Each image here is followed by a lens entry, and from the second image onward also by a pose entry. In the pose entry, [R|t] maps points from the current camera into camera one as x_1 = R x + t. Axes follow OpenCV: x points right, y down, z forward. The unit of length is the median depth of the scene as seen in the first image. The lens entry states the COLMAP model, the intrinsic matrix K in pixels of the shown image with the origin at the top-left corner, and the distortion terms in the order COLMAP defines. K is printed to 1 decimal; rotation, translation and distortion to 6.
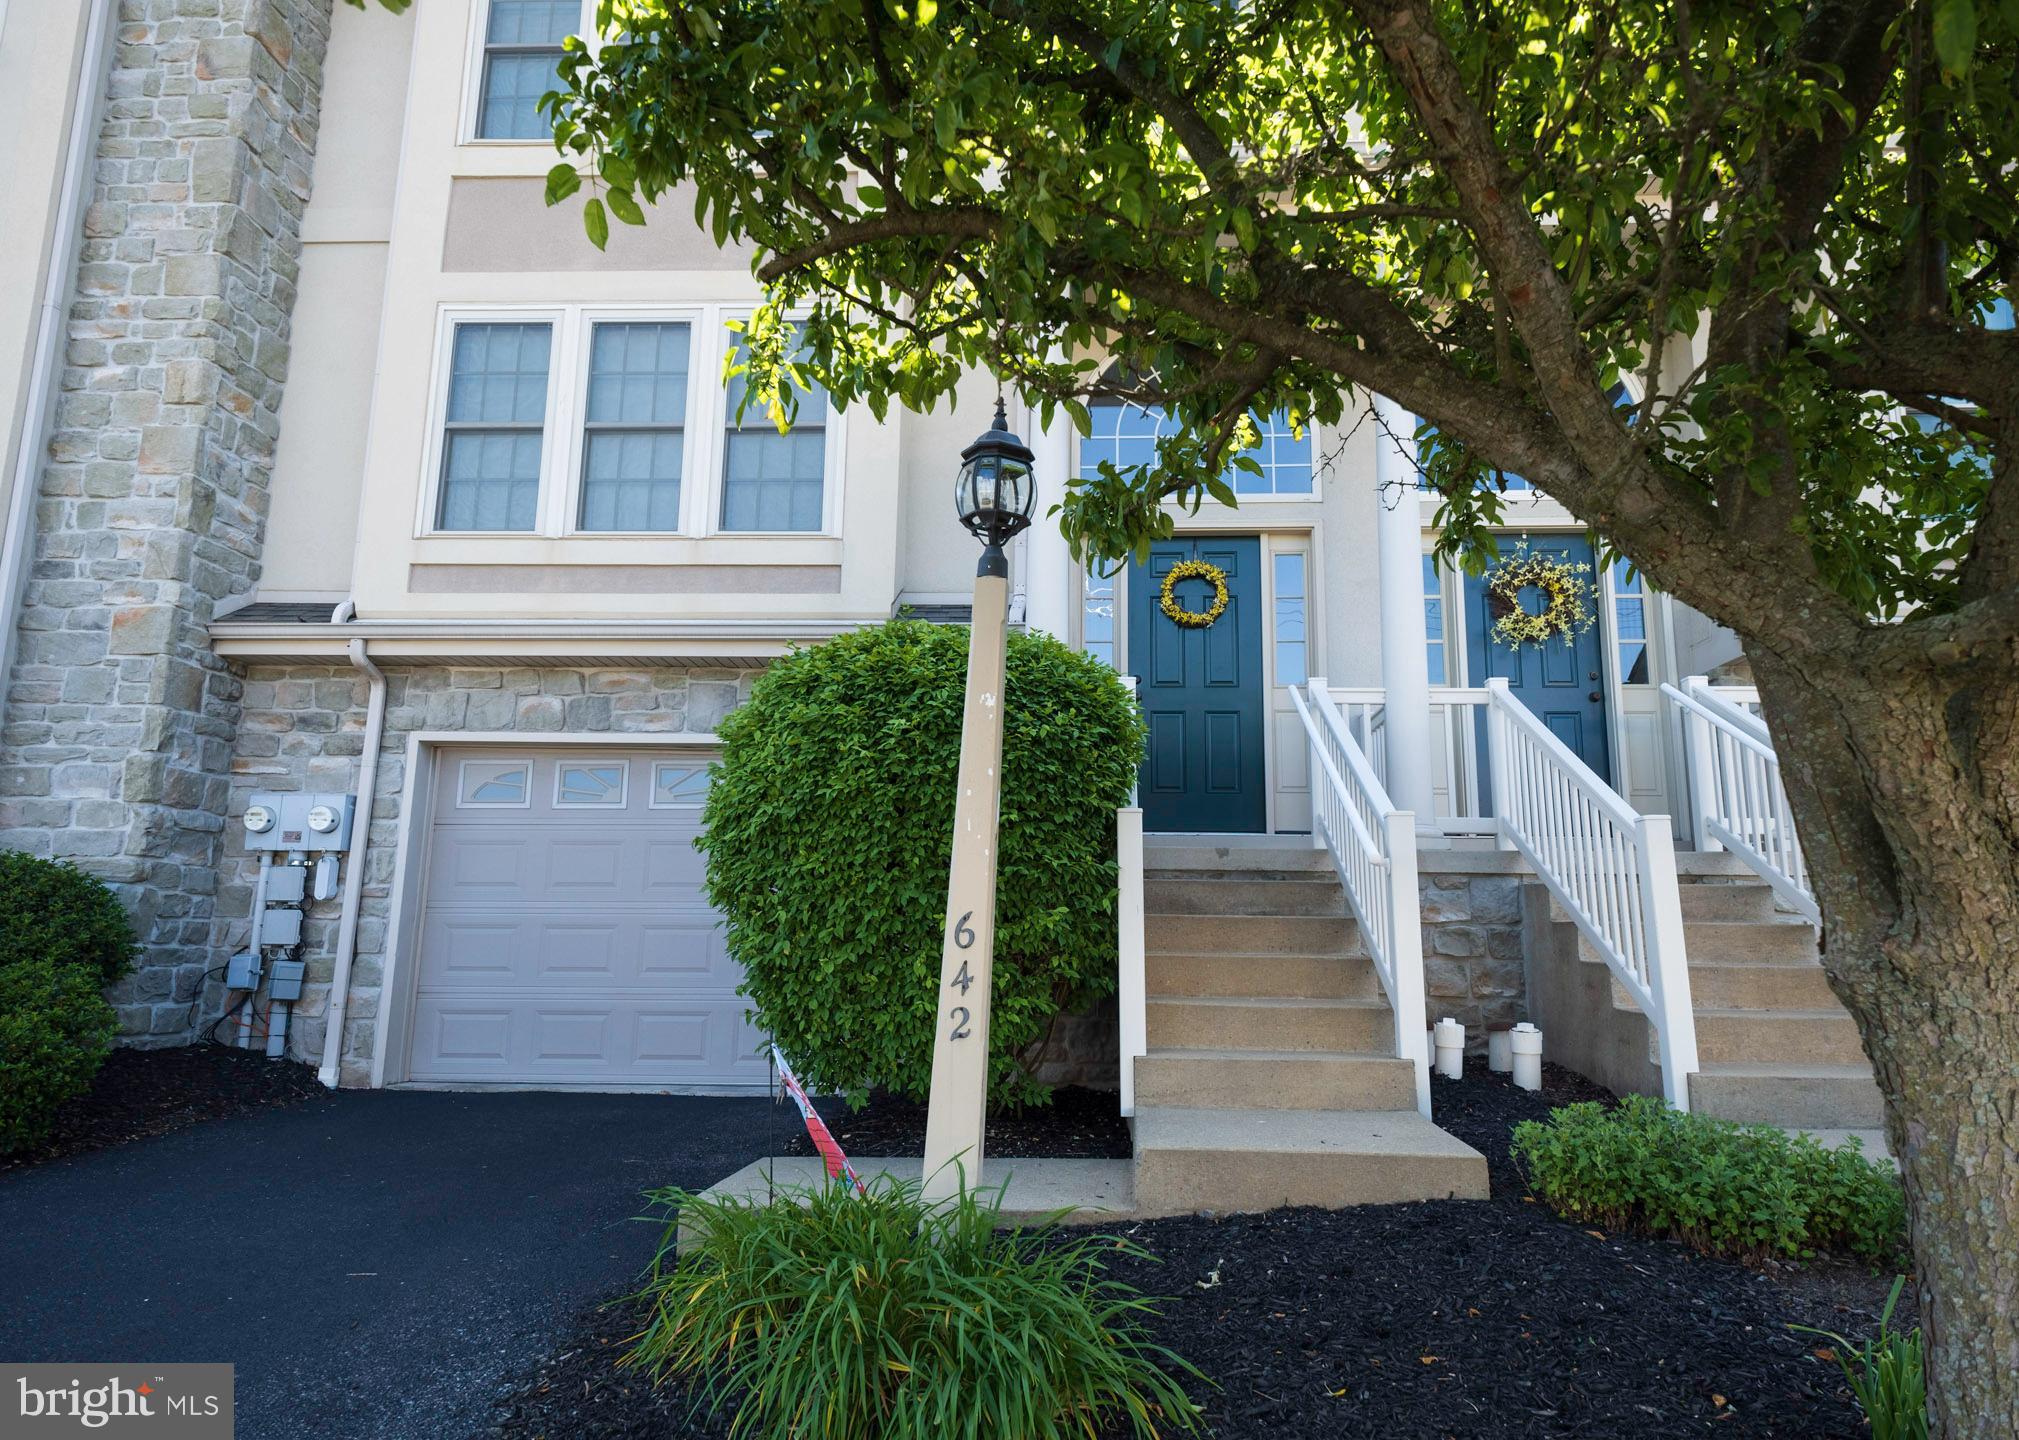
lens RADIAL K [[1220.3, 0, 1009.5], [0, 1220.3, 720.0], [0, 0, 1]] dist [0.020385, -0.013776]
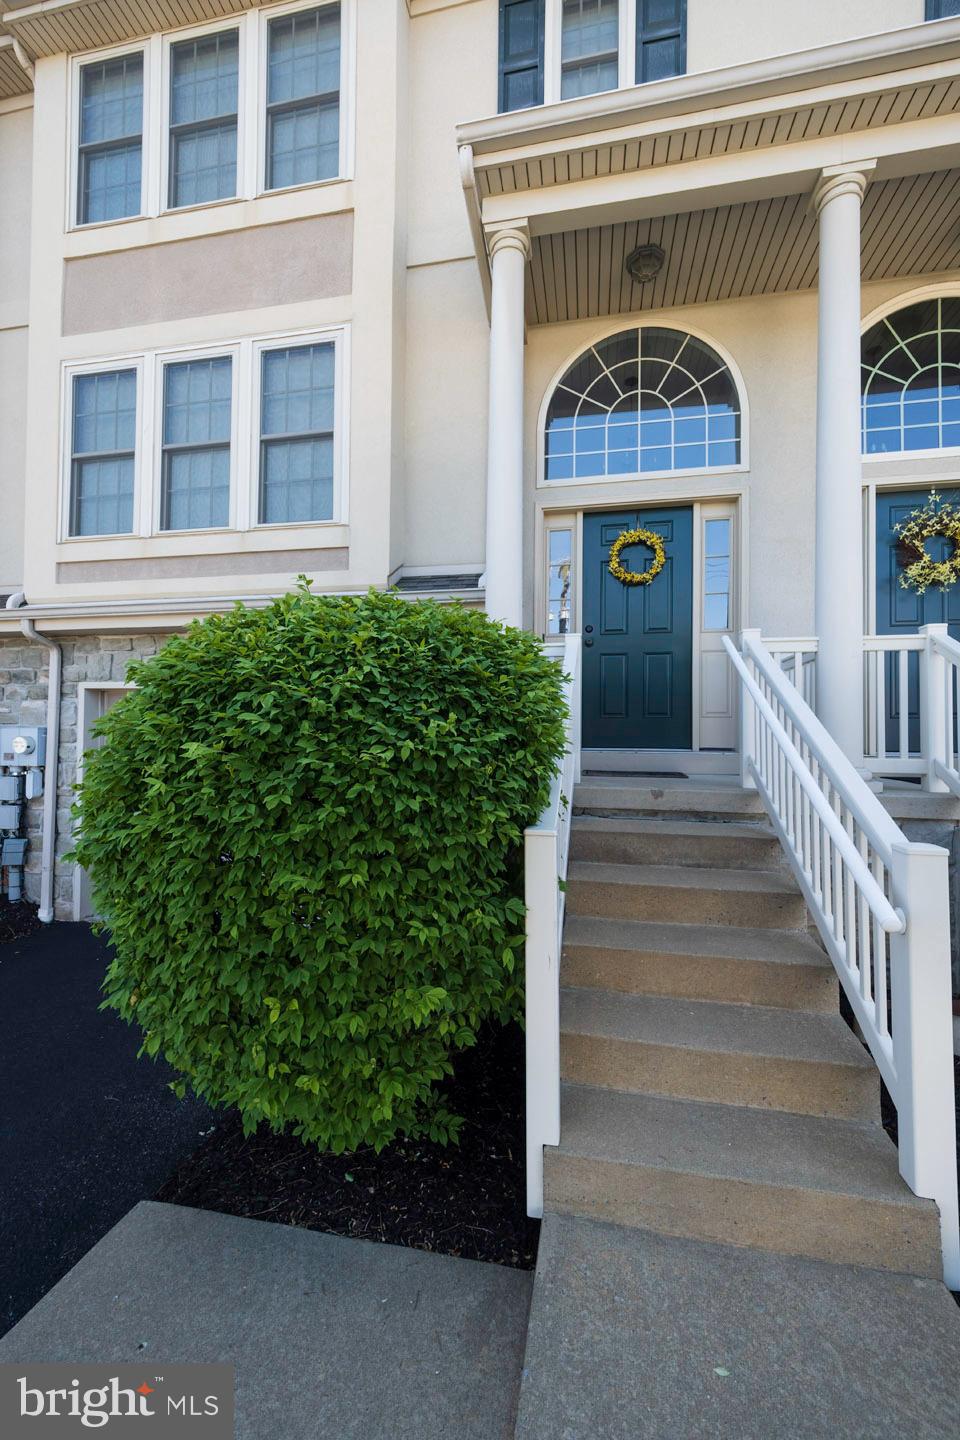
lens RADIAL K [[556.0, 0, 482.8], [0, 556.0, 722.6], [0, 0, 1]] dist [0.000232, -0.000059]
pose [[0.991919, -0.011668, -0.126337, 0.068042], [0.032032, 0.986535, 0.160381, -0.034436], [0.122764, -0.163132, 0.978937, 0.415561]]
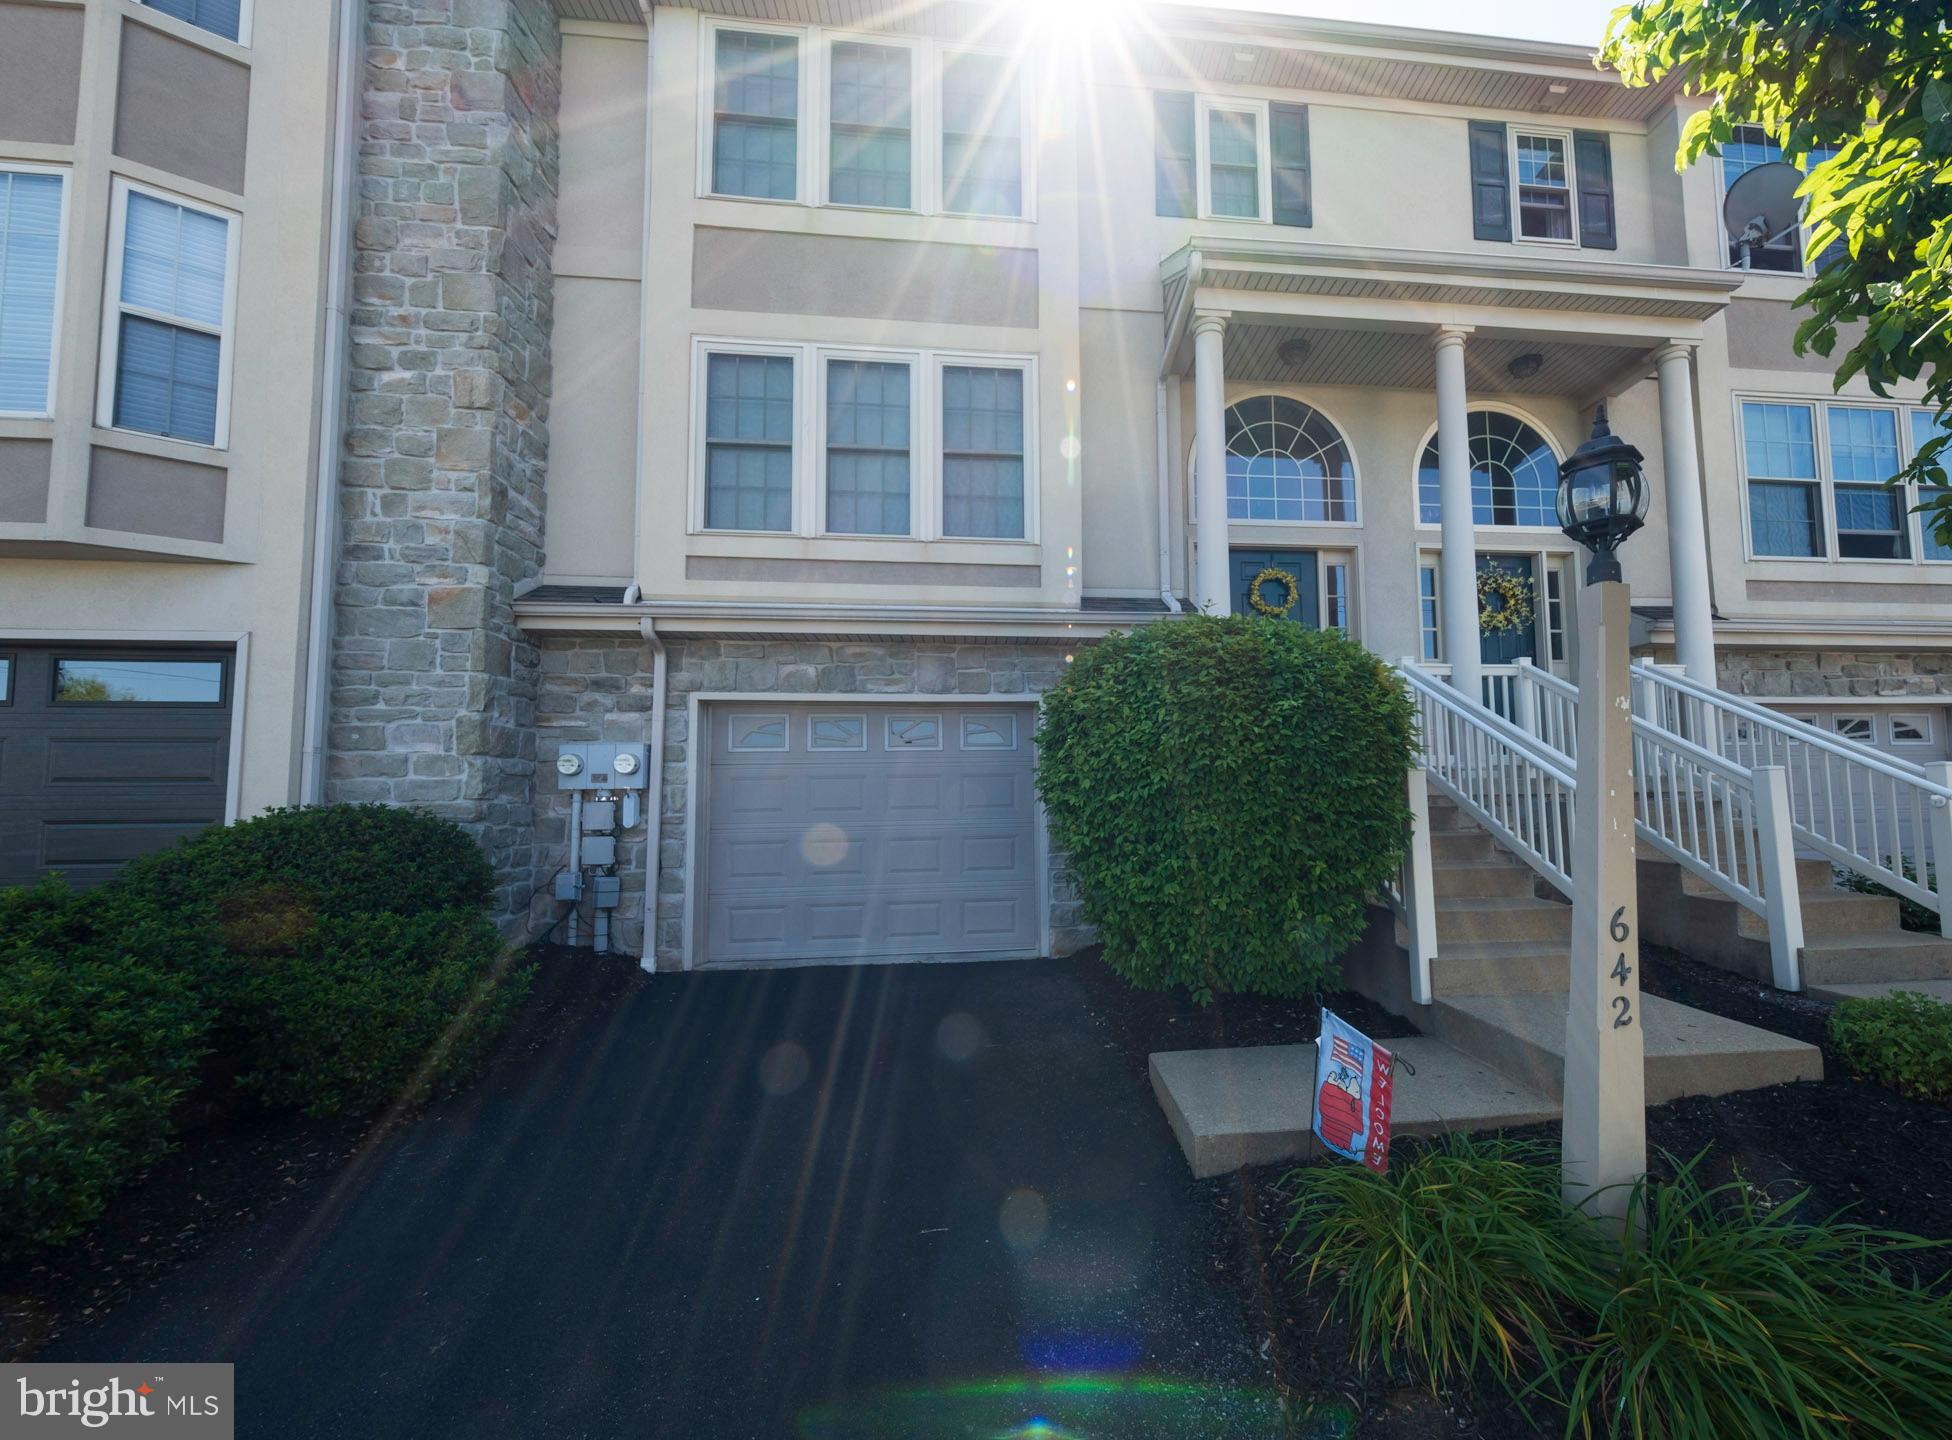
lens RADIAL K [[743.7, 0, 1047.2], [0, 743.7, 750.2], [0, 0, 1]] dist [0.000263, 0.000050]
pose [[0.986701, -0.014336, 0.161910, -0.256923], [-0.004197, 0.993524, 0.113546, -0.020061], [-0.162490, -0.112716, 0.980251, 0.190246]]
